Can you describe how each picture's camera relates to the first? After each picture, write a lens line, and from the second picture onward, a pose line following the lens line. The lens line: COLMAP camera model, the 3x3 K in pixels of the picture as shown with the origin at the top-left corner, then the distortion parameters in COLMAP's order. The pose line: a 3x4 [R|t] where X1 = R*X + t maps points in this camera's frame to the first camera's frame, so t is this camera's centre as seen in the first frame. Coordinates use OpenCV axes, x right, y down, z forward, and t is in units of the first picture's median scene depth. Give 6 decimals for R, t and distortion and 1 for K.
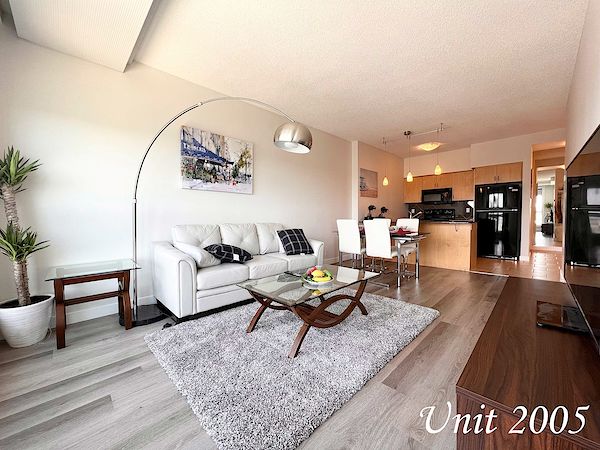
lens RADIAL K [[238.2, 0, 302.3], [0, 238.2, 221.4], [0, 0, 1]] dist [-0.001594, -0.000034]
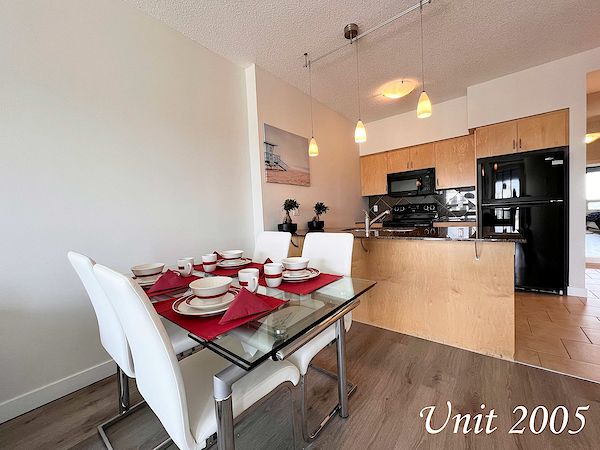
lens RADIAL K [[238.2, 0, 298.0], [0, 238.2, 225.6], [0, 0, 1]] dist [-0.001594, -0.000034]
pose [[0.993888, -0.040383, 0.102737, 0.239383], [0.038681, 0.999080, 0.018507, -0.021943], [-0.103390, -0.014420, 0.994536, 0.482906]]
